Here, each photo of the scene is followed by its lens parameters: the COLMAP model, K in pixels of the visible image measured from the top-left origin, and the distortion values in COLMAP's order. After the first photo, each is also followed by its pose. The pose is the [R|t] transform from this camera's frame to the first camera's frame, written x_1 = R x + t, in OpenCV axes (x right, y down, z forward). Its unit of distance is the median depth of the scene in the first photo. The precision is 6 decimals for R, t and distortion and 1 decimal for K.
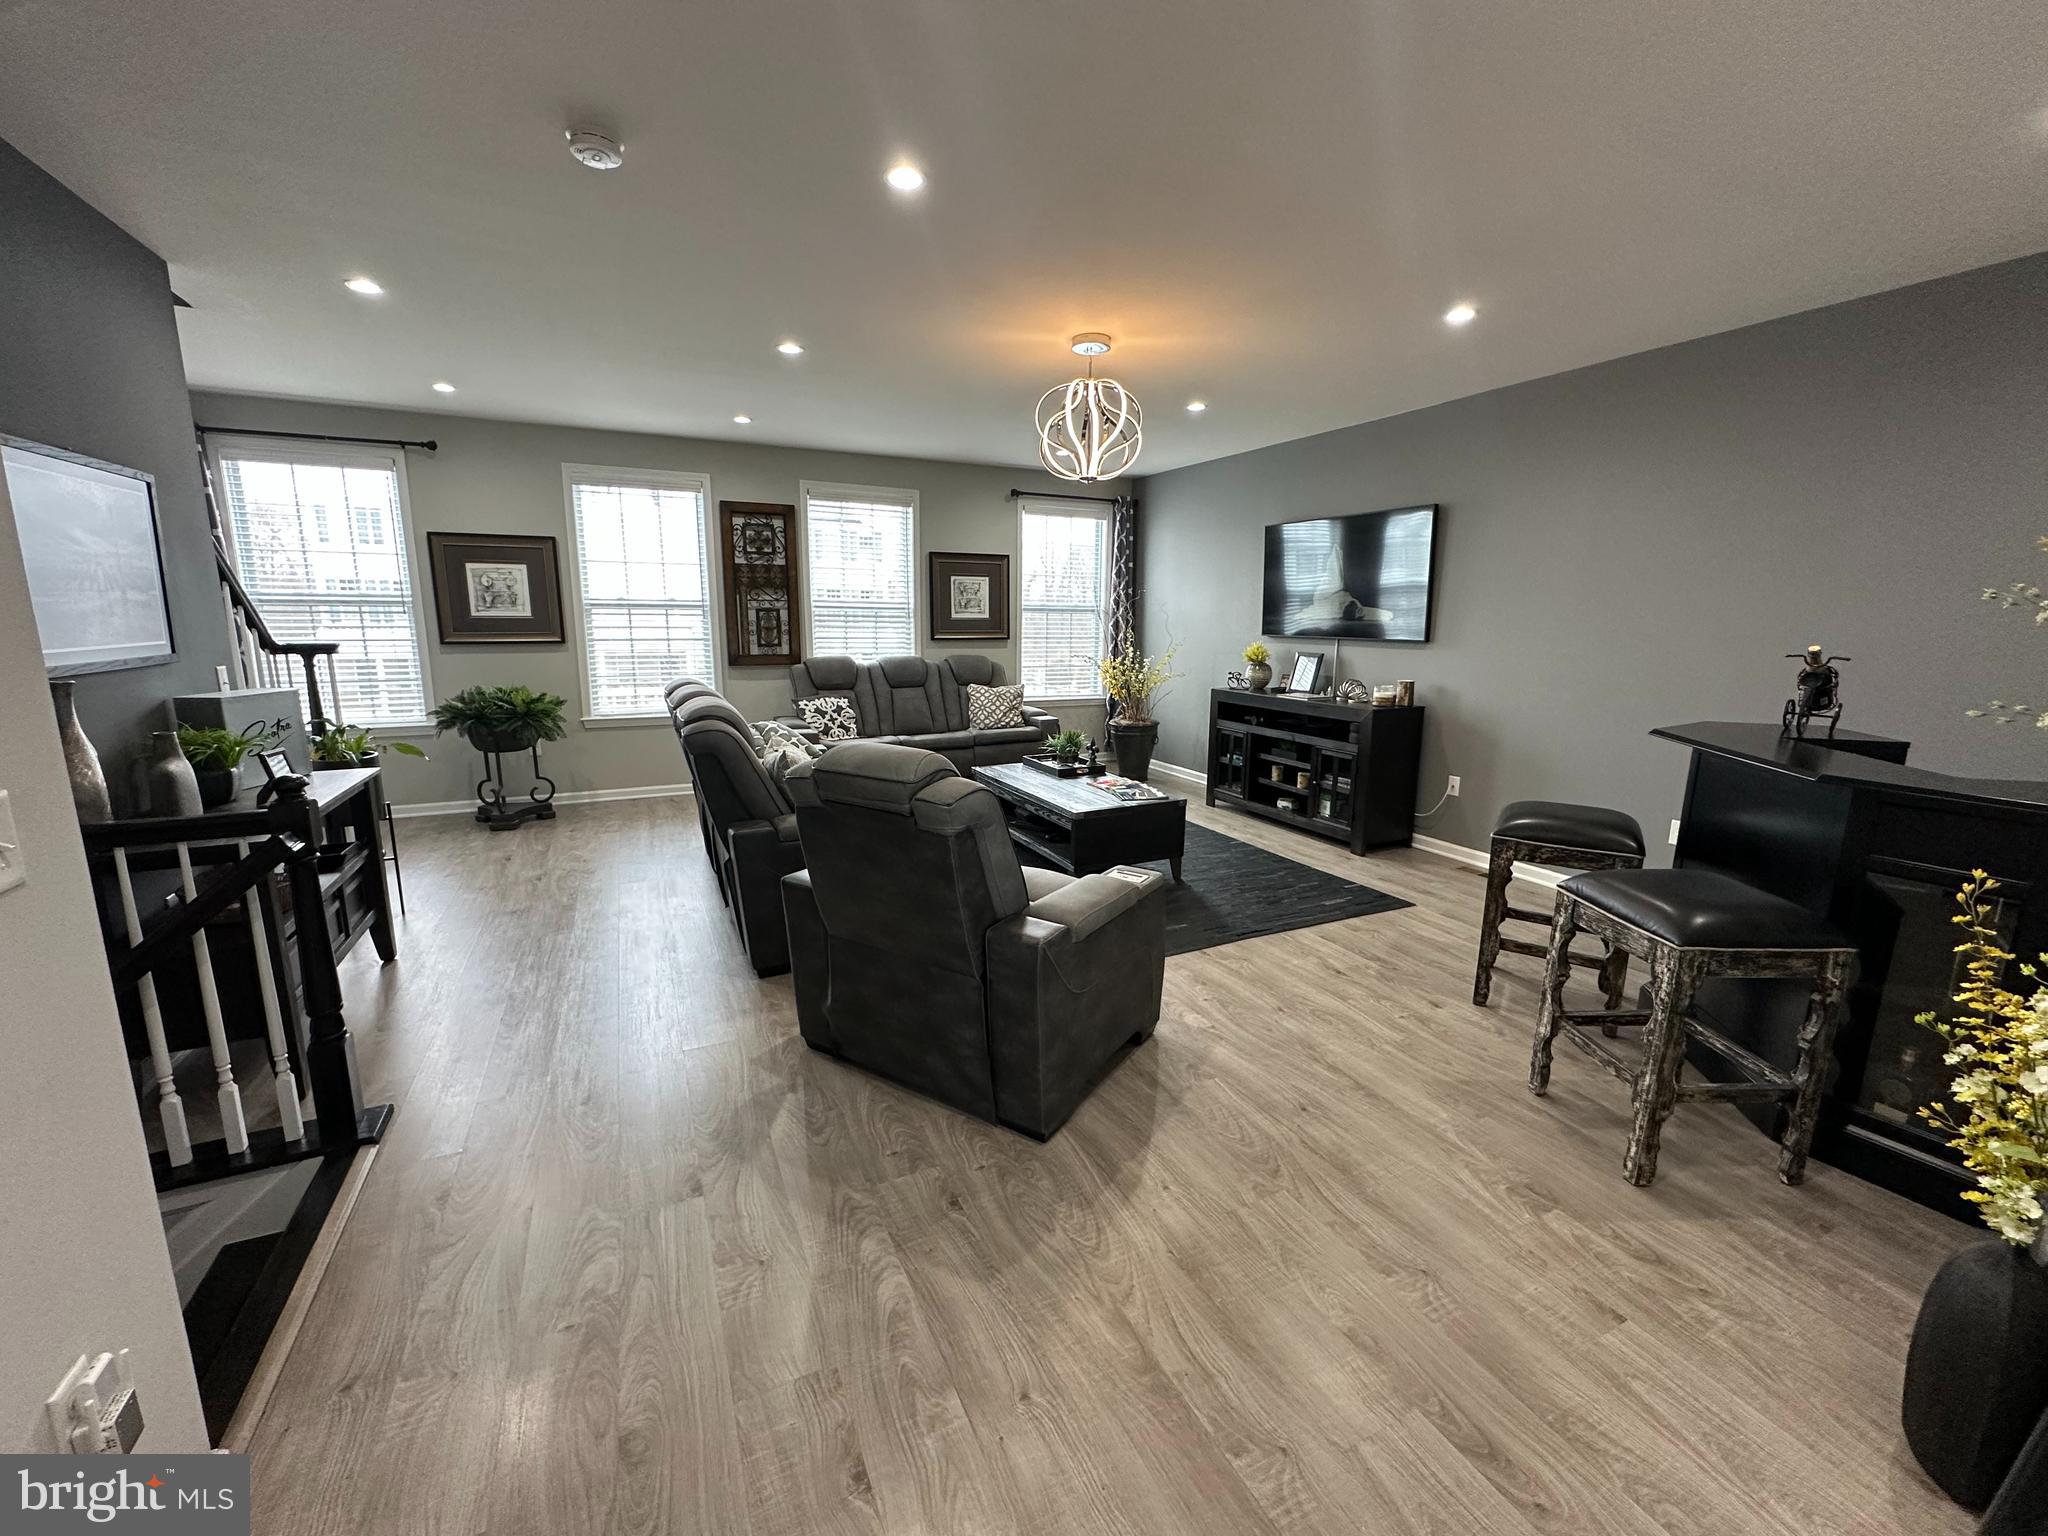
lens RADIAL K [[822.9, 0, 1027.5], [0, 822.9, 764.9], [0, 0, 1]] dist [-0.002369, 0.000597]
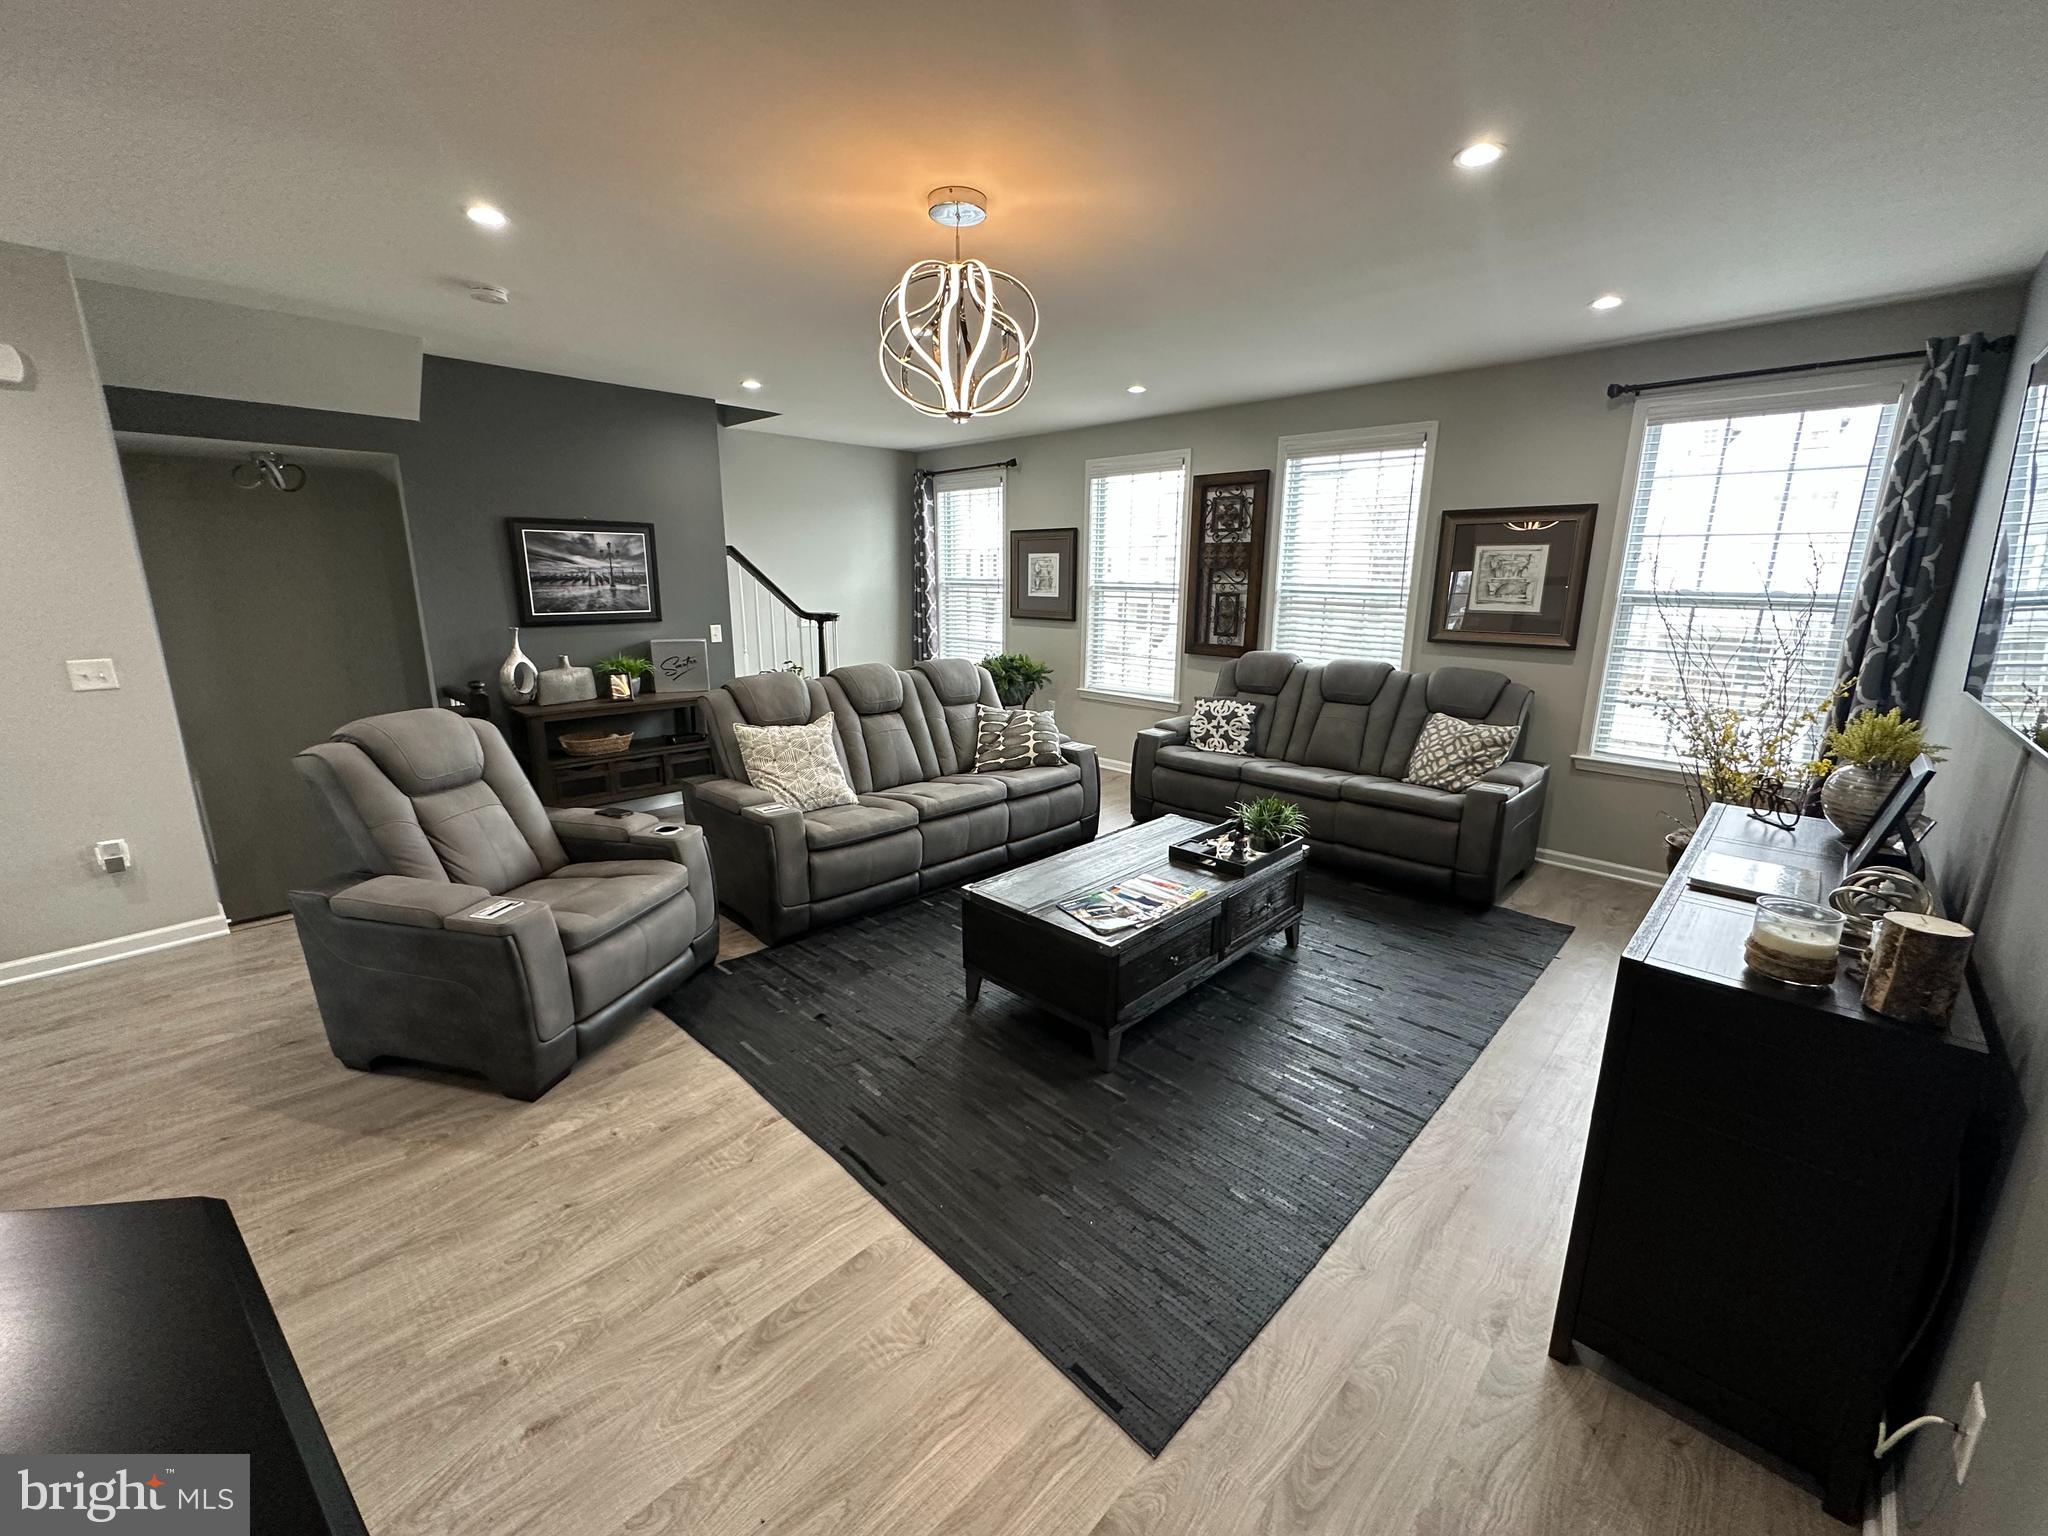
lens RADIAL K [[822.9, 0, 1023.0], [0, 822.9, 760.6], [0, 0, 1]] dist [-0.002369, 0.000597]
pose [[0.323427, 0.204271, -0.923942, 0.546884], [-0.176768, 0.972276, 0.153079, -0.130179], [0.929595, 0.113814, 0.350569, 0.592743]]
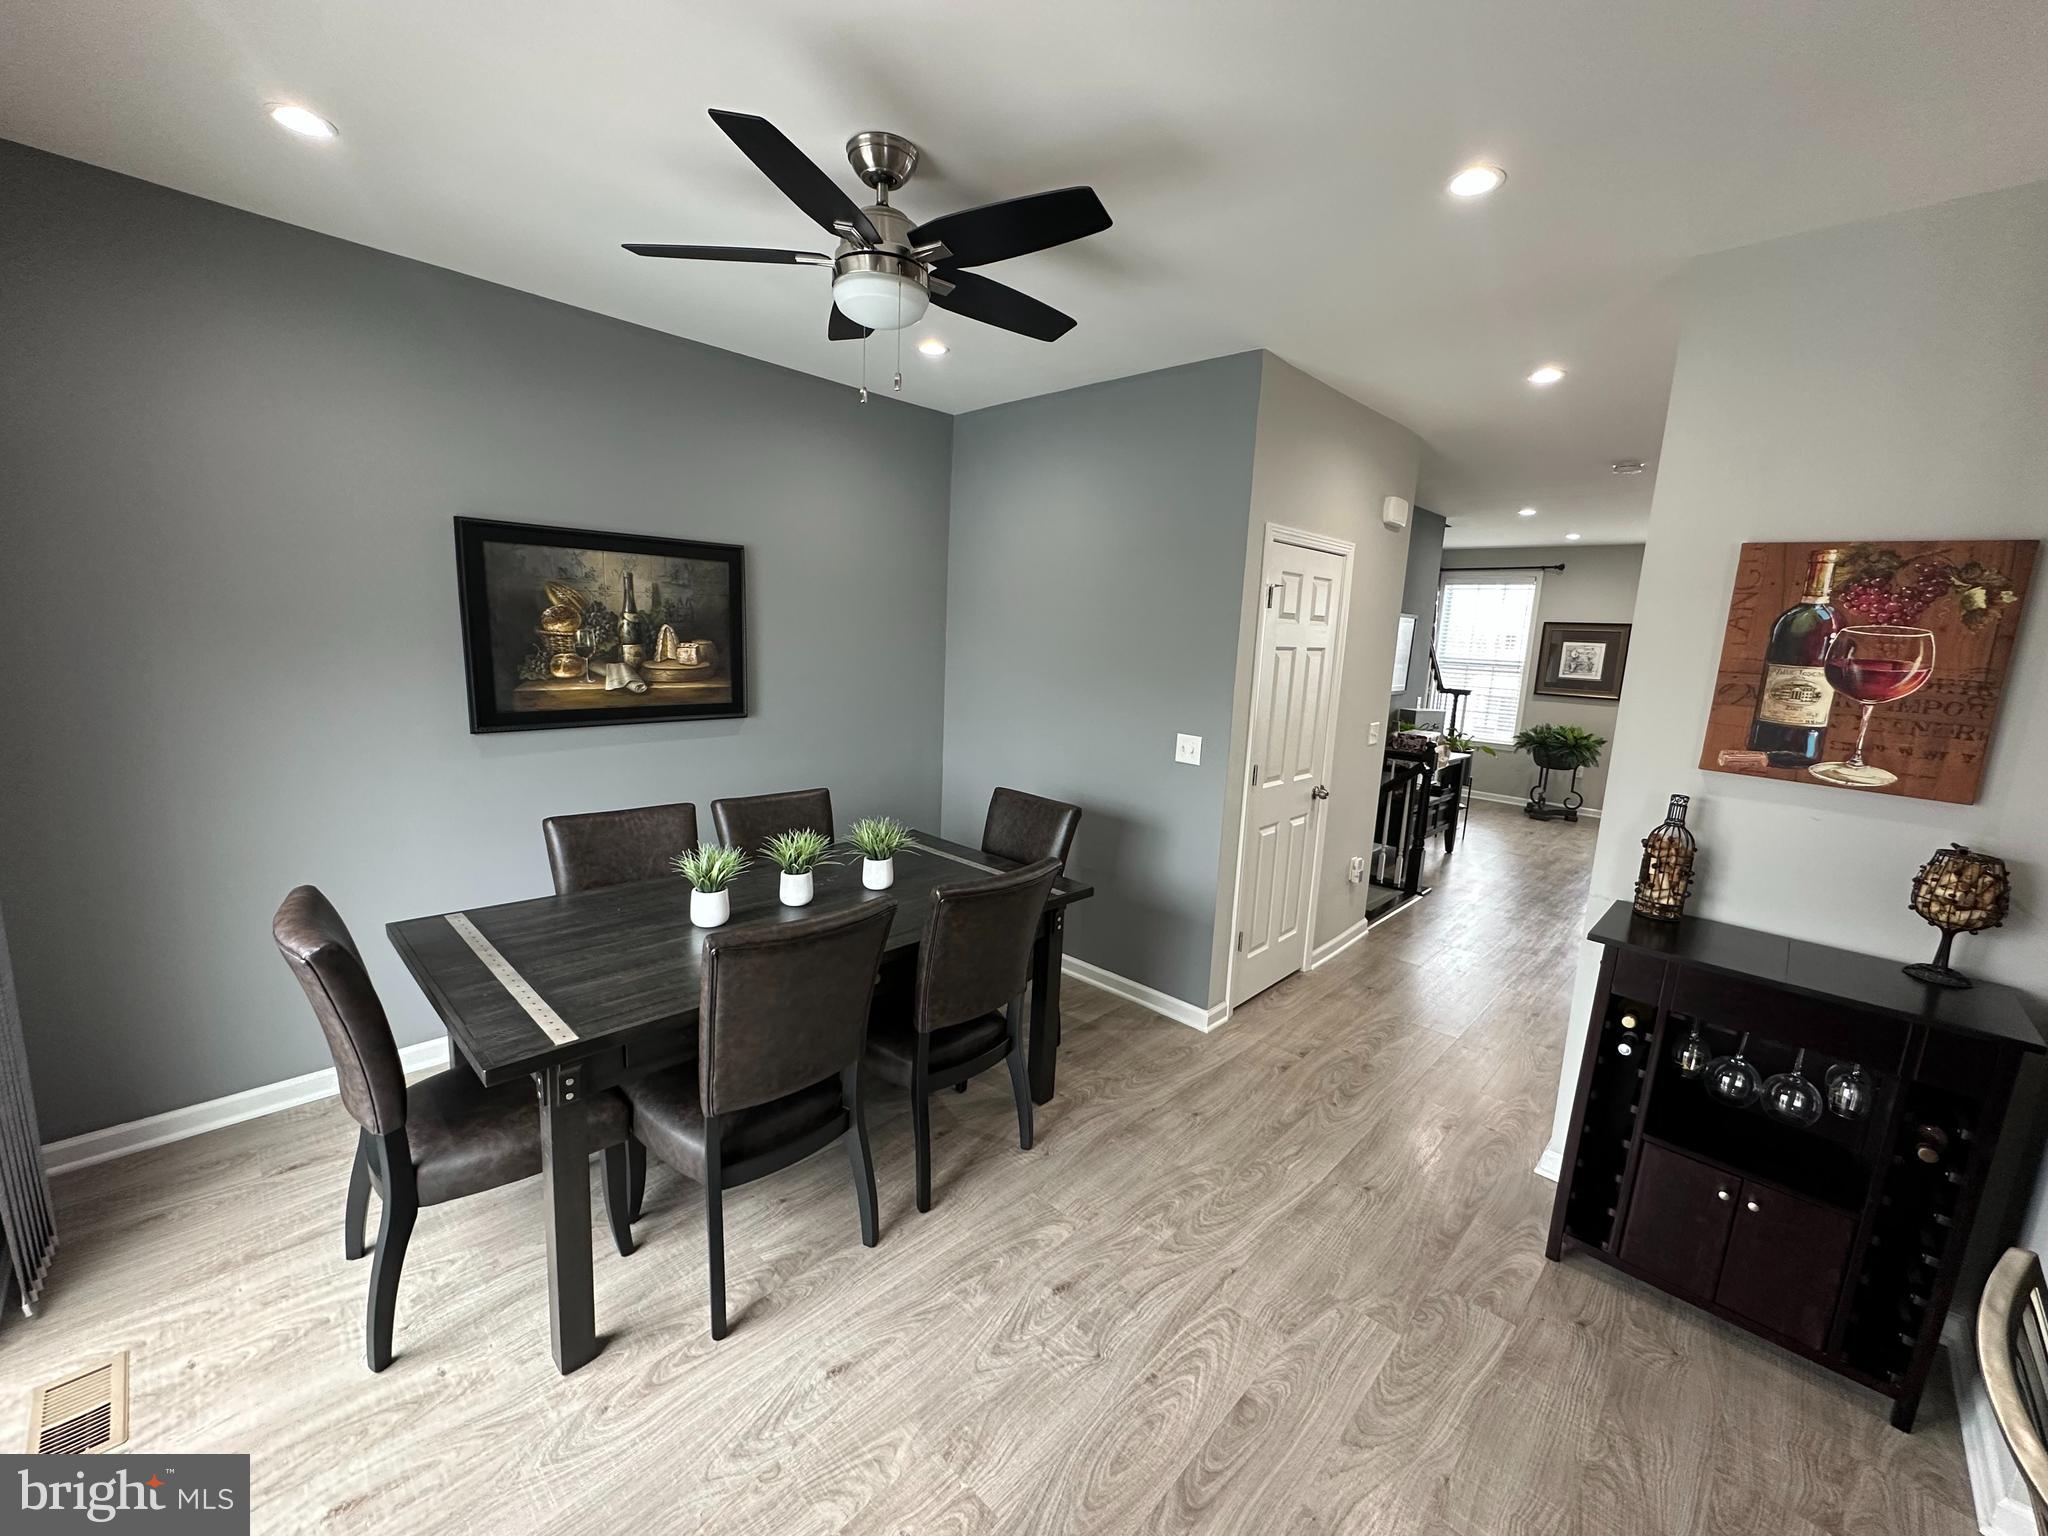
lens RADIAL K [[822.9, 0, 1025.1], [0, 822.9, 769.2], [0, 0, 1]] dist [-0.002369, 0.000597]
pose [[0.350061, 0.165421, -0.922005, 0.390917], [-0.211899, 0.972753, 0.094073, 0.046250], [0.912445, 0.162441, 0.375576, -0.418217]]
